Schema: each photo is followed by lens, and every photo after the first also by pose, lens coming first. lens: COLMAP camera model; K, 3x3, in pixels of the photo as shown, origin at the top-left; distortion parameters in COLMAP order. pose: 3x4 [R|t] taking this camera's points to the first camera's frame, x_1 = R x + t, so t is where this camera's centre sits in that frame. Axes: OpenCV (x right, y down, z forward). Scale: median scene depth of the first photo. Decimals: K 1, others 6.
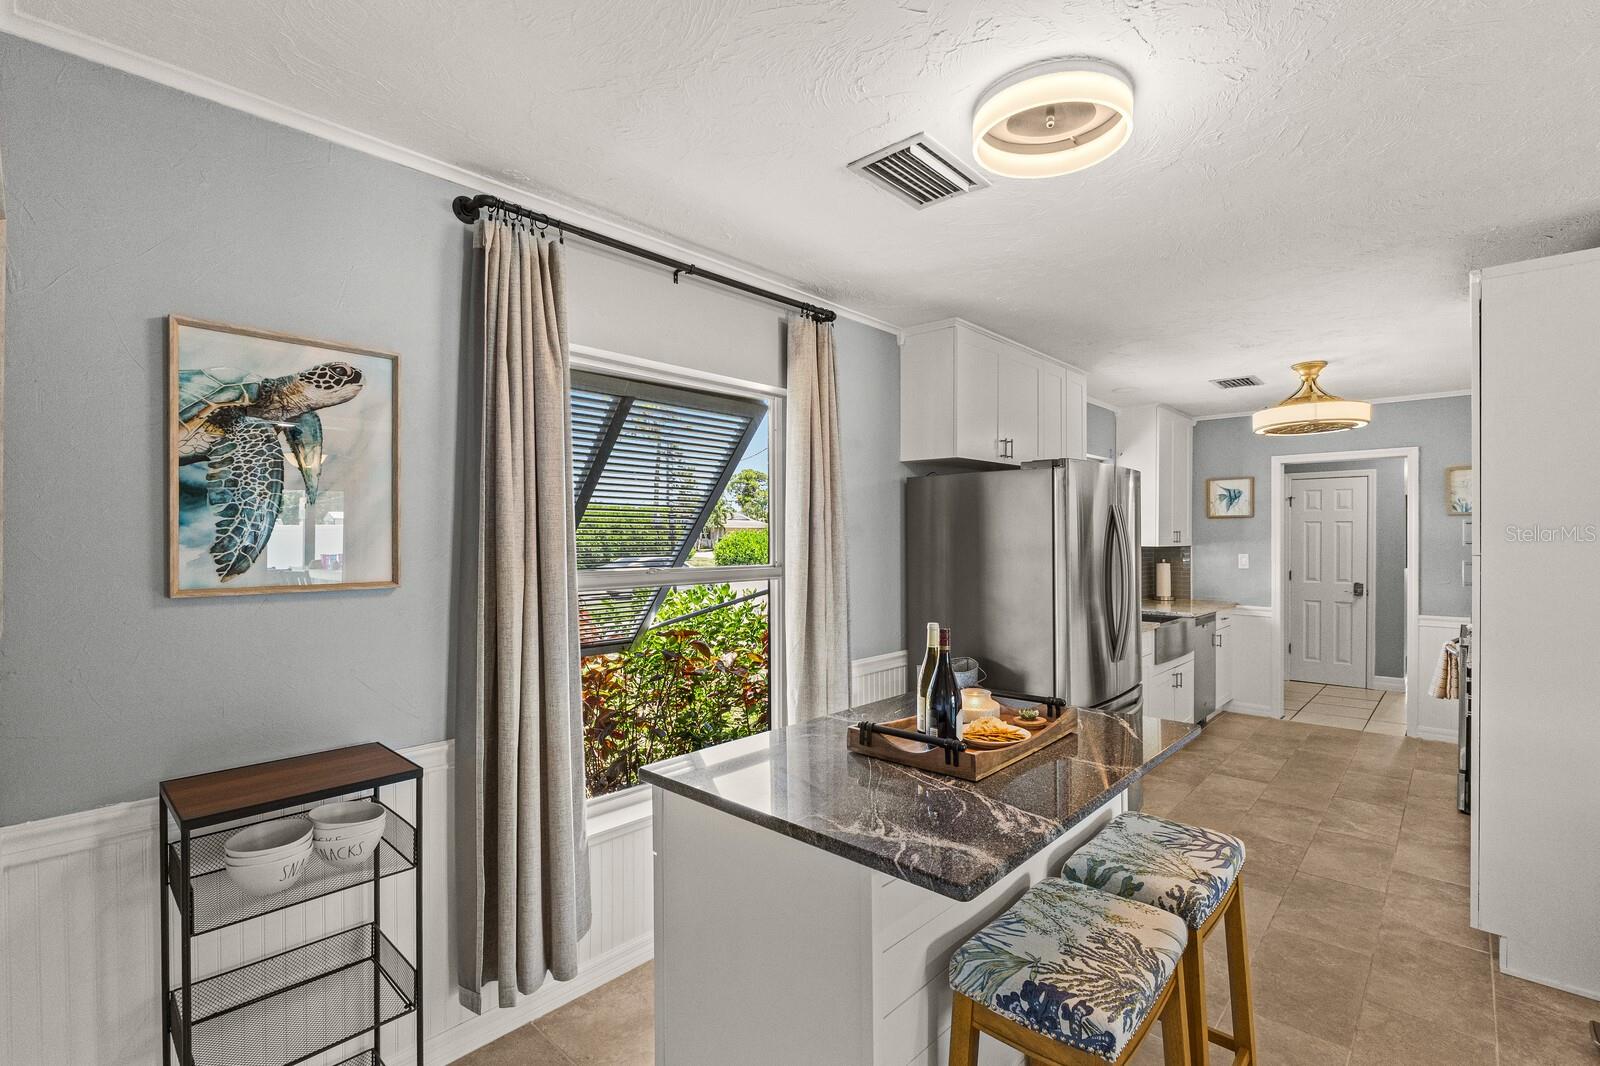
lens RADIAL K [[722.7, 0, 806.5], [0, 722.7, 536.4], [0, 0, 1]] dist [-0.003282, 0.000223]
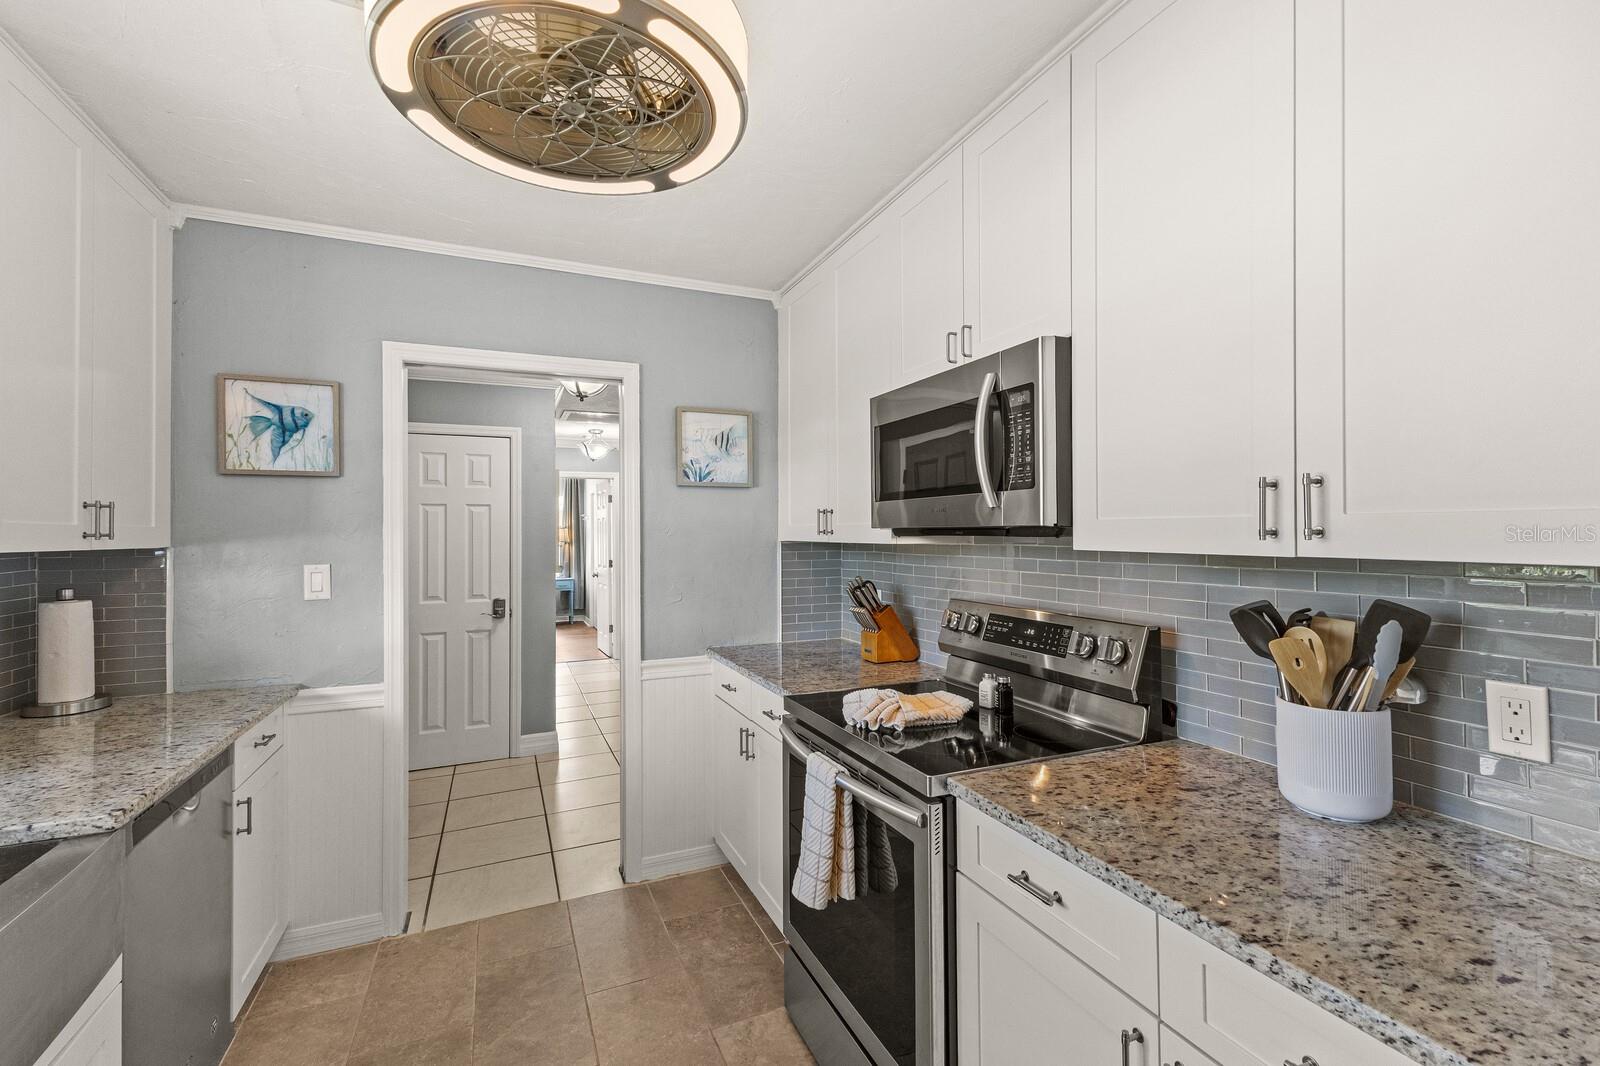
lens RADIAL K [[700.1, 0, 801.0], [0, 700.1, 528.5], [0, 0, 1]] dist [0.013113, -0.000564]
pose [[0.405498, 0.003132, 0.914091, 0.476385], [0.008106, 0.999942, -0.007022, 0.011982], [-0.914060, 0.010257, 0.405449, 0.795375]]
